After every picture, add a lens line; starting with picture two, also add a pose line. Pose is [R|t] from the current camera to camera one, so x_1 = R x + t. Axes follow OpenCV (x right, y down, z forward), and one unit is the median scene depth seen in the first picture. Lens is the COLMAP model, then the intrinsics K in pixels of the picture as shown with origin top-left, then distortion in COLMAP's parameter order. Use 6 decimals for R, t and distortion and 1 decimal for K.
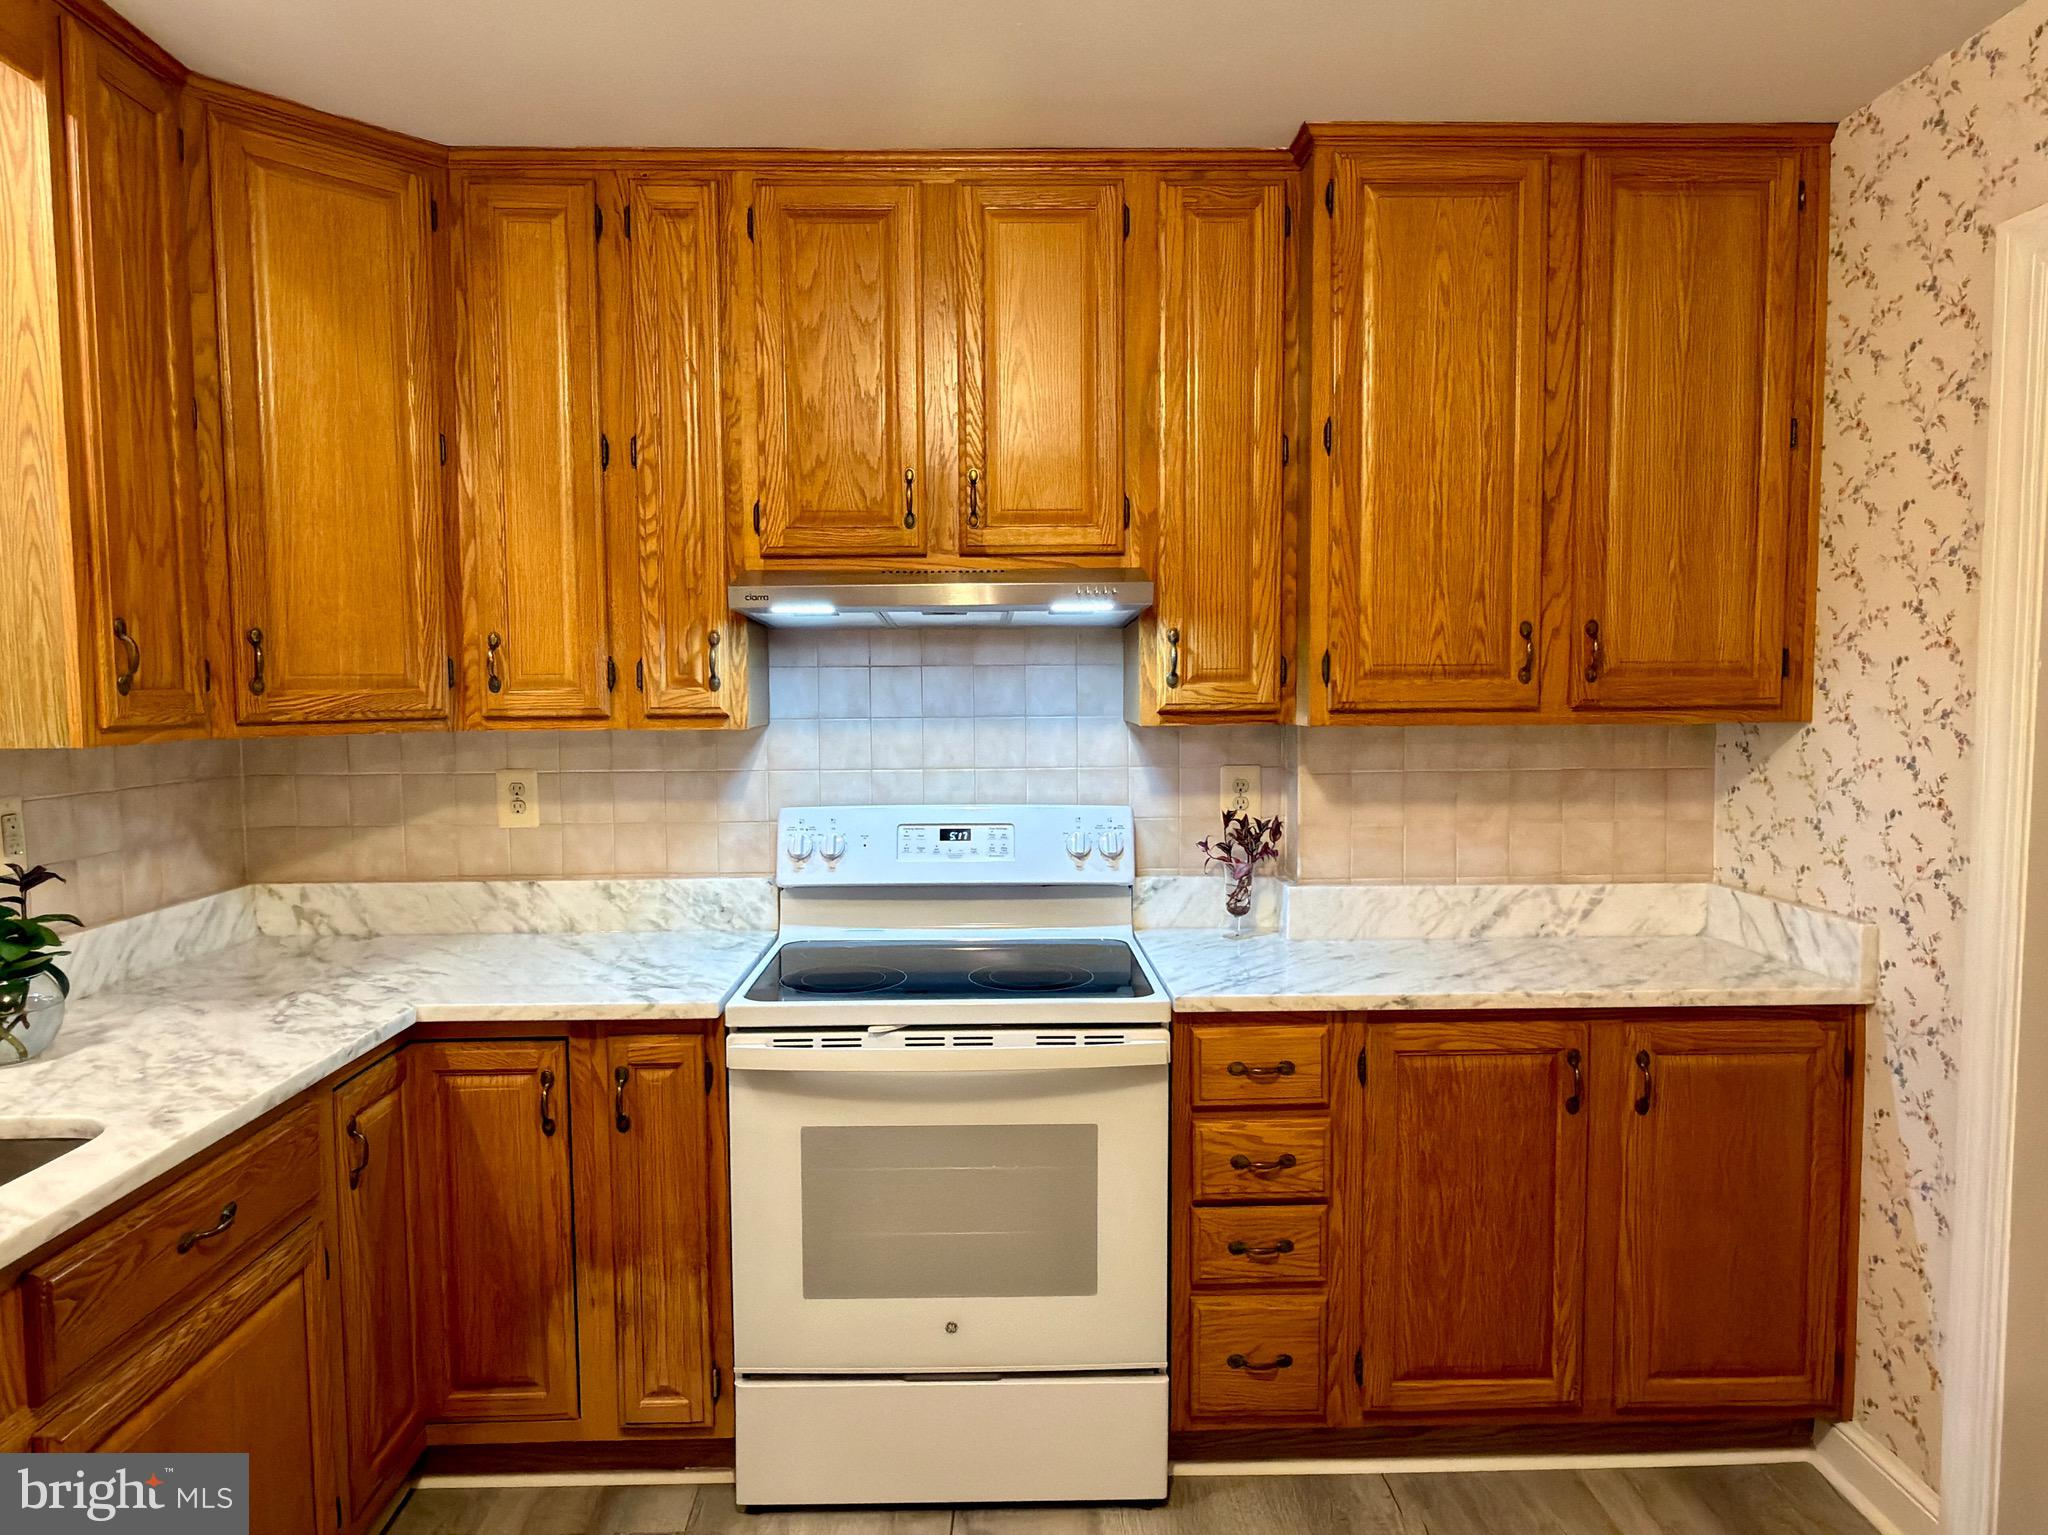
lens RADIAL K [[1270.7, 0, 1018.5], [0, 1270.7, 767.7], [0, 0, 1]] dist [0.000005, 0.002884]
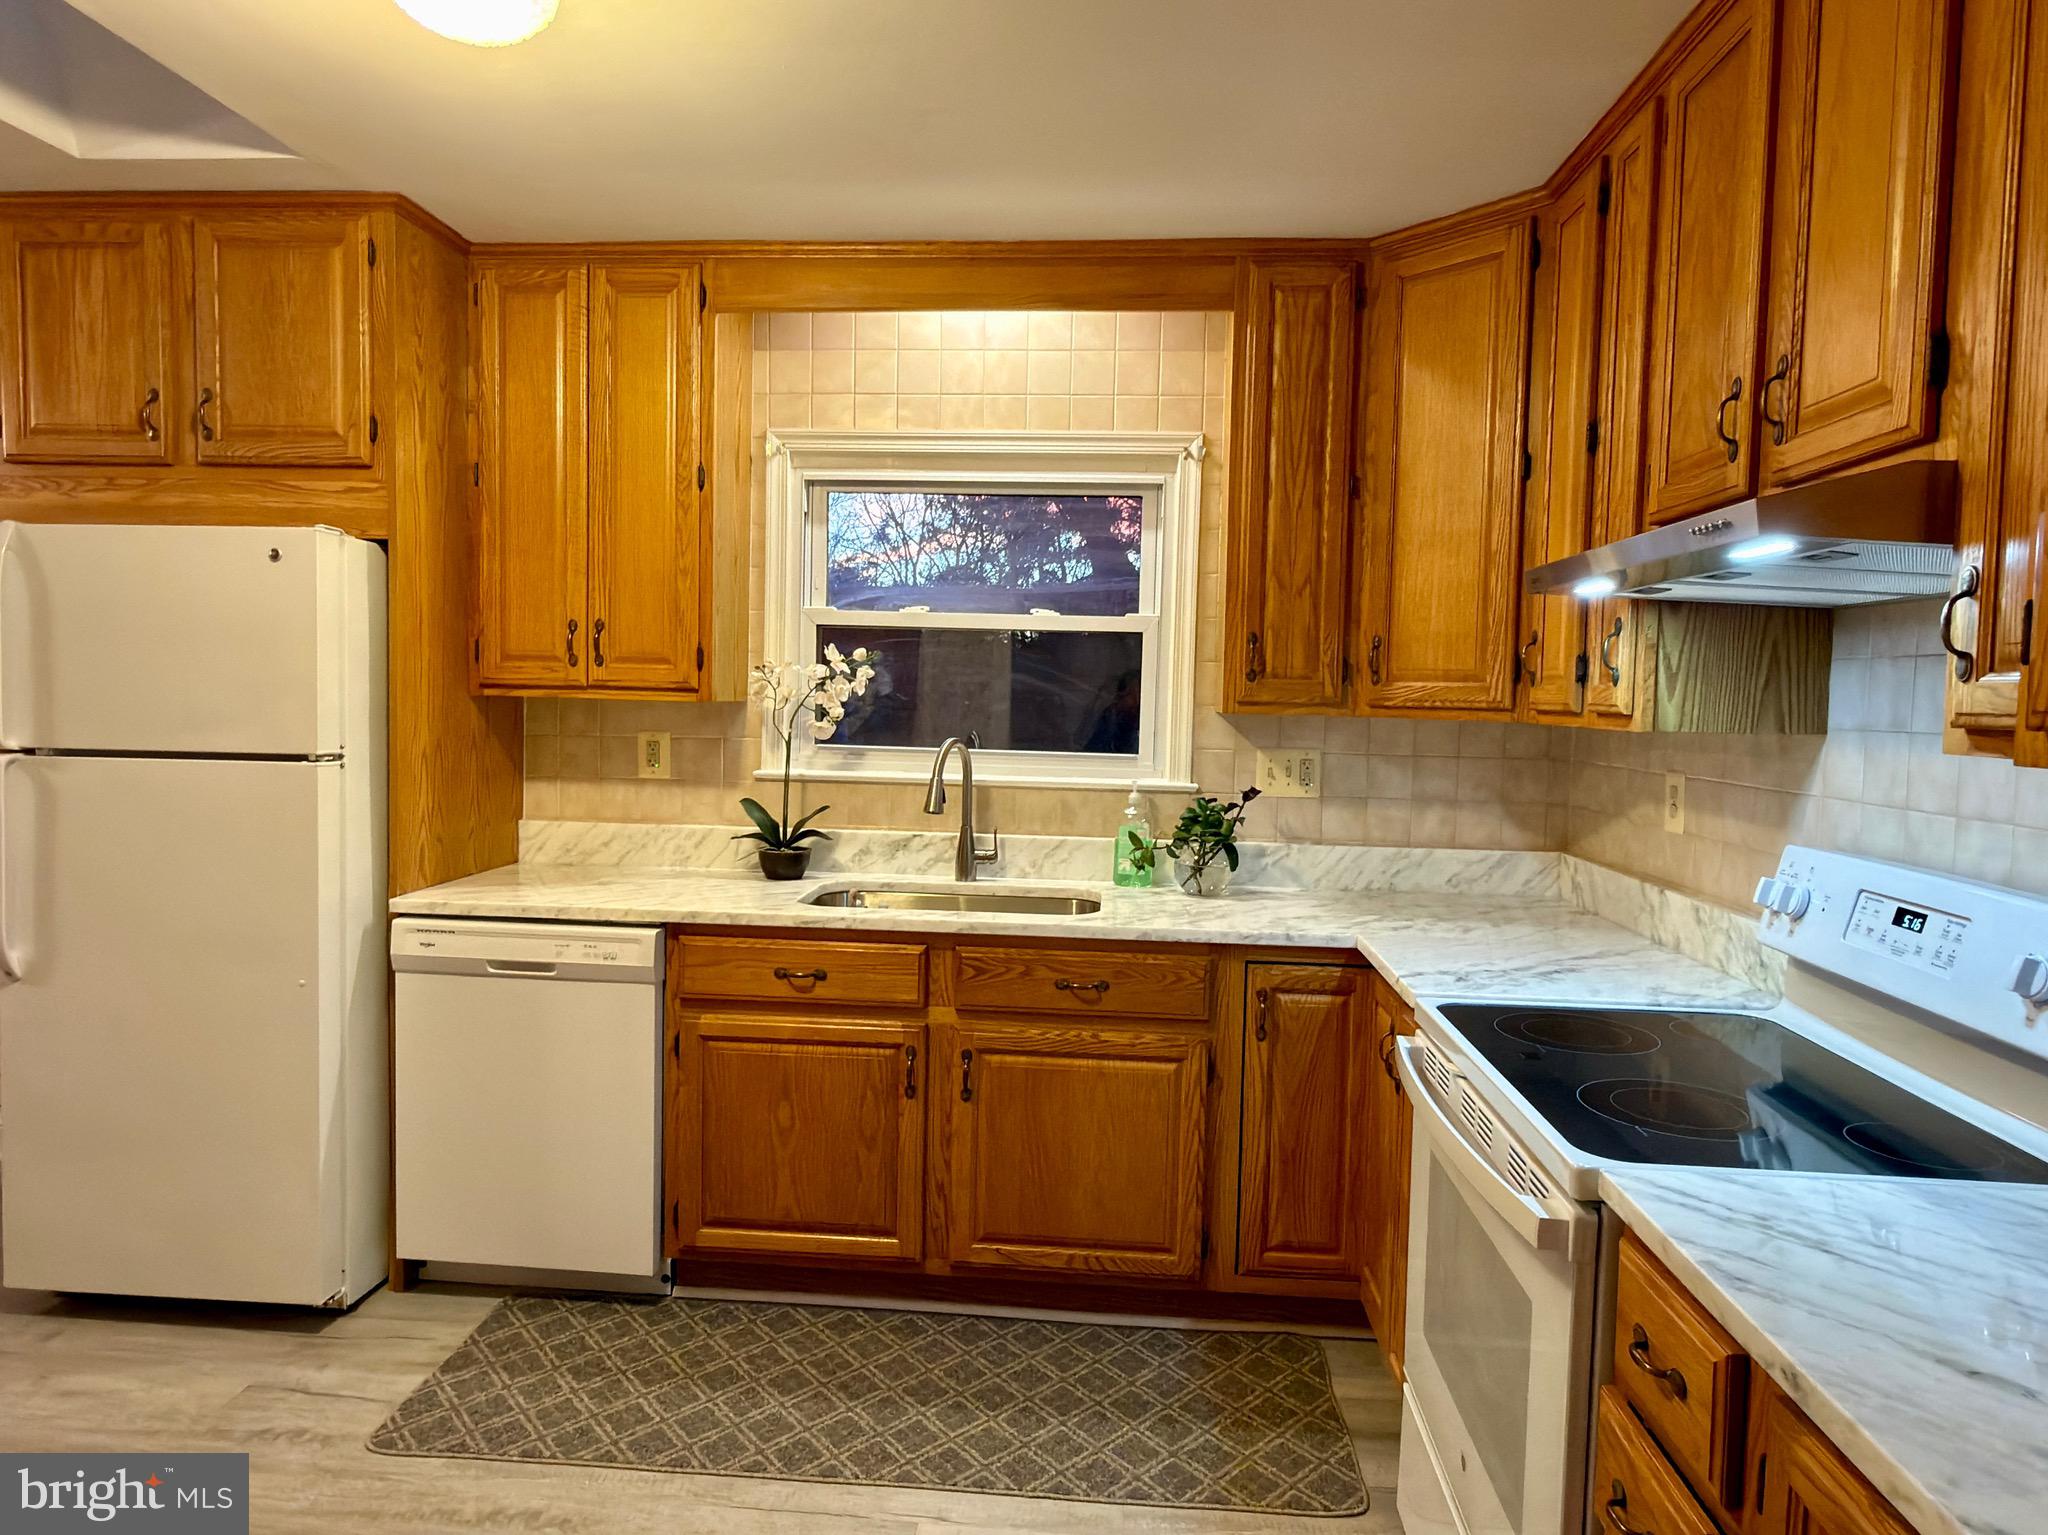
lens RADIAL K [[1270.7, 0, 1018.5], [0, 1270.7, 767.7], [0, 0, 1]] dist [0.000005, 0.002884]
pose [[-0.107368, 0.065281, -0.992074, 0.705388], [-0.087269, 0.993372, 0.074811, -0.035055], [0.990382, 0.094610, -0.100959, 0.705740]]
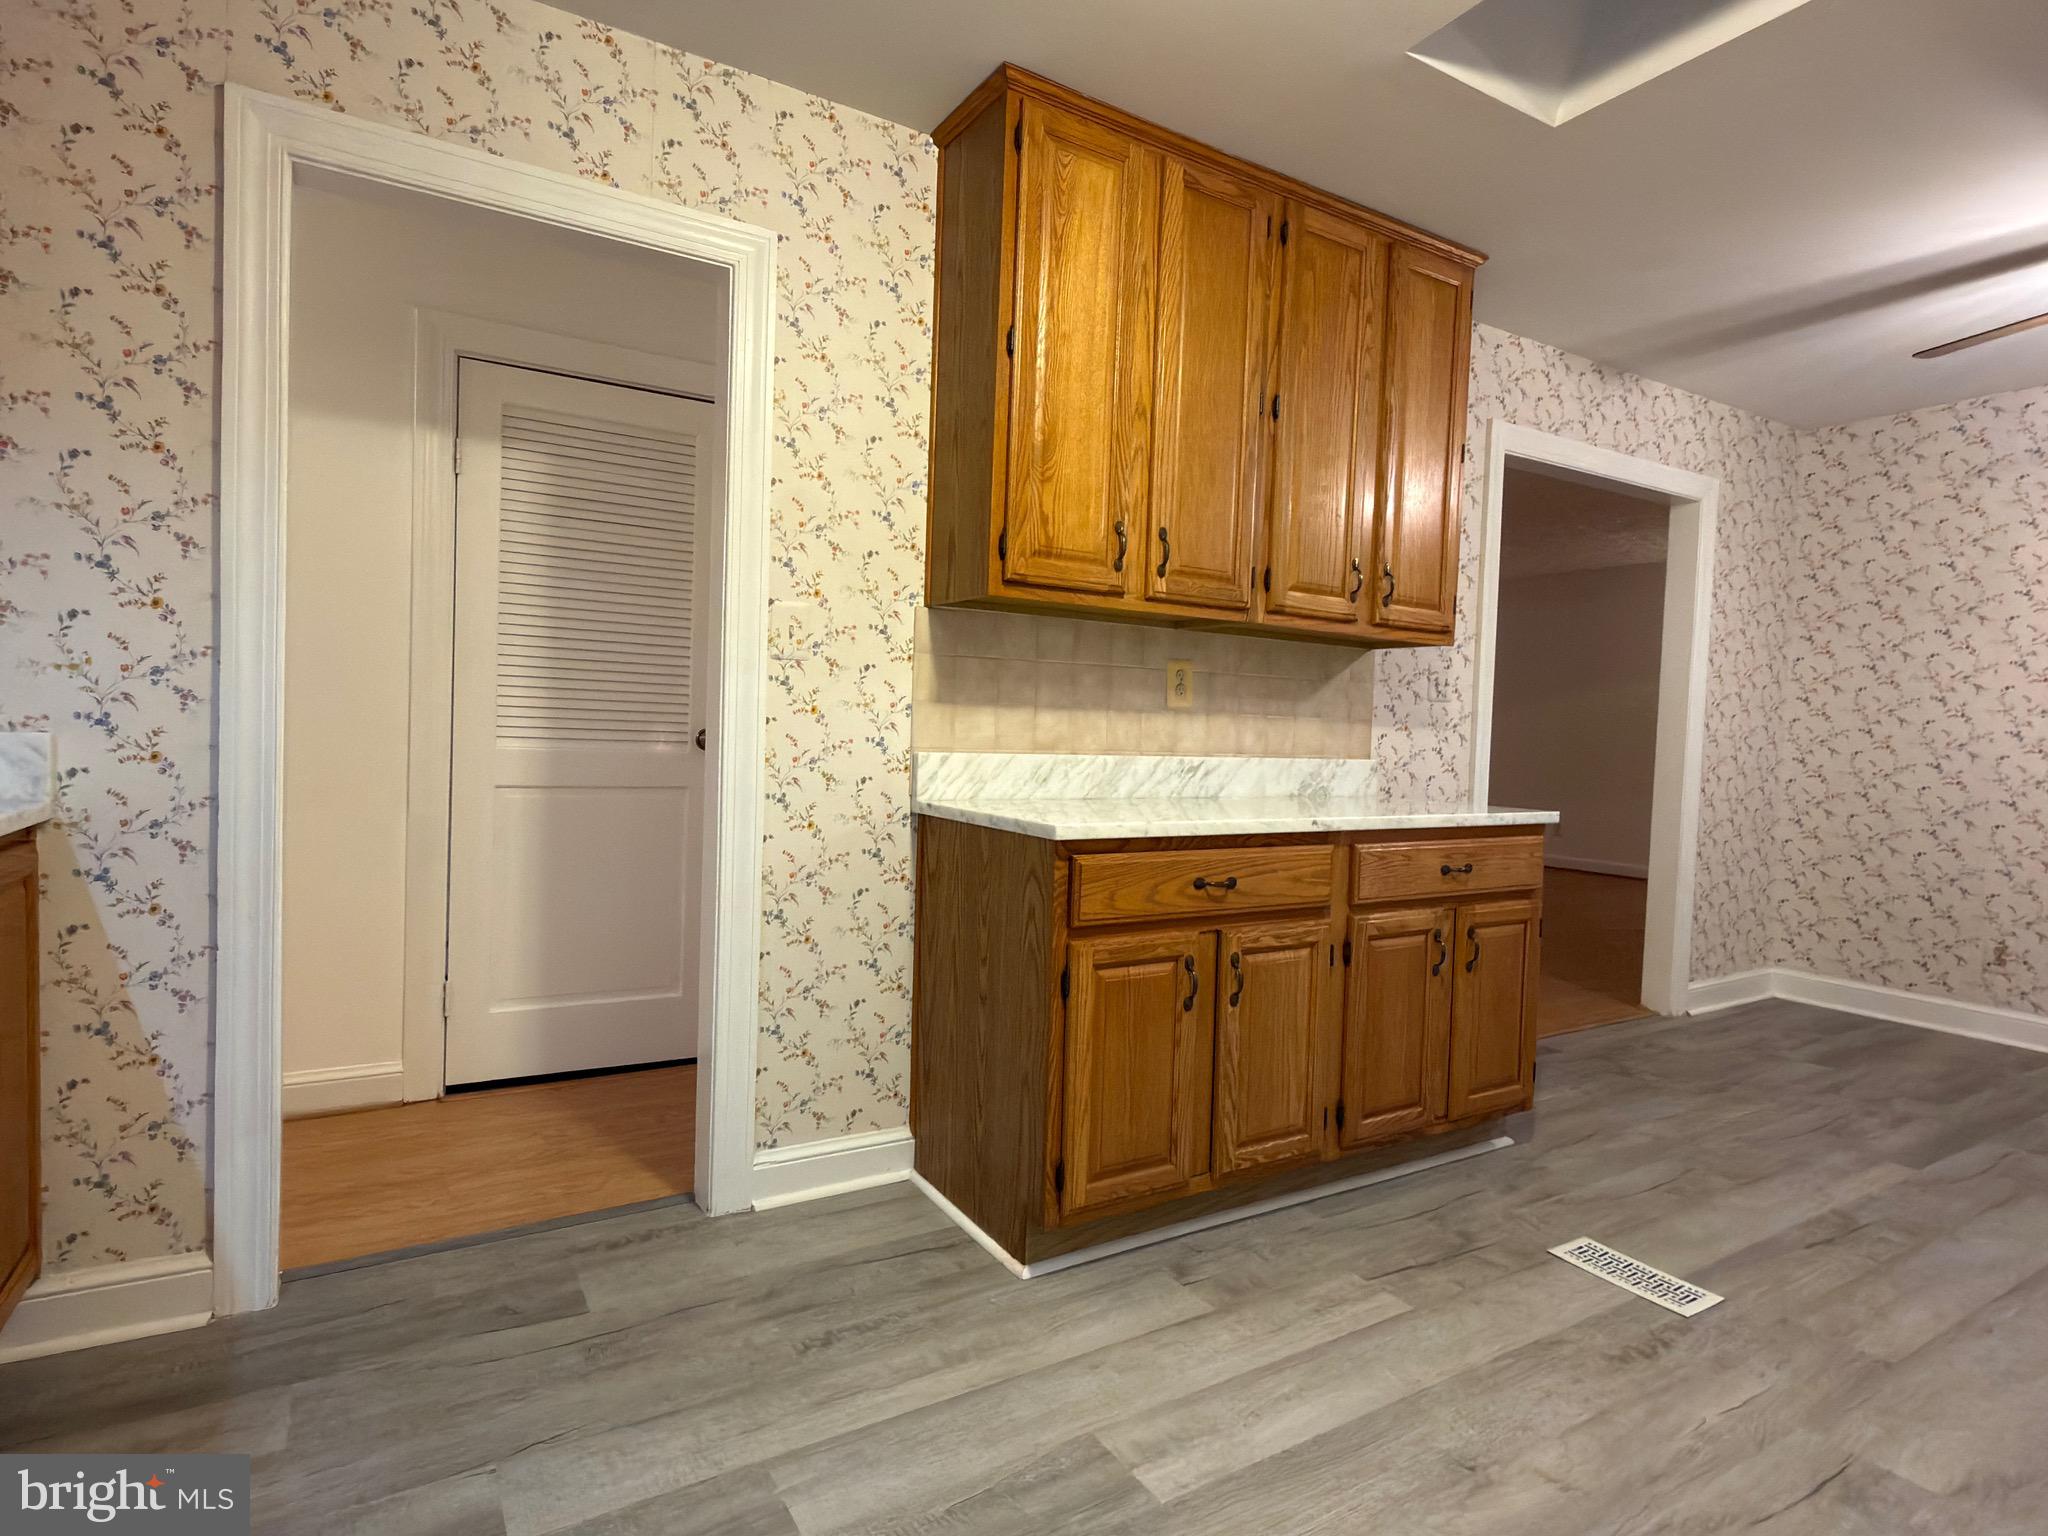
lens RADIAL K [[1074.6, 0, 1023.8], [0, 1074.6, 766.9], [0, 0, 1]] dist [0.001038, -0.000130]
pose [[-0.488110, -0.042085, 0.871767, -0.346913], [0.028479, 0.997537, 0.064102, 0.110763], [-0.872317, 0.056116, -0.485709, 0.714131]]
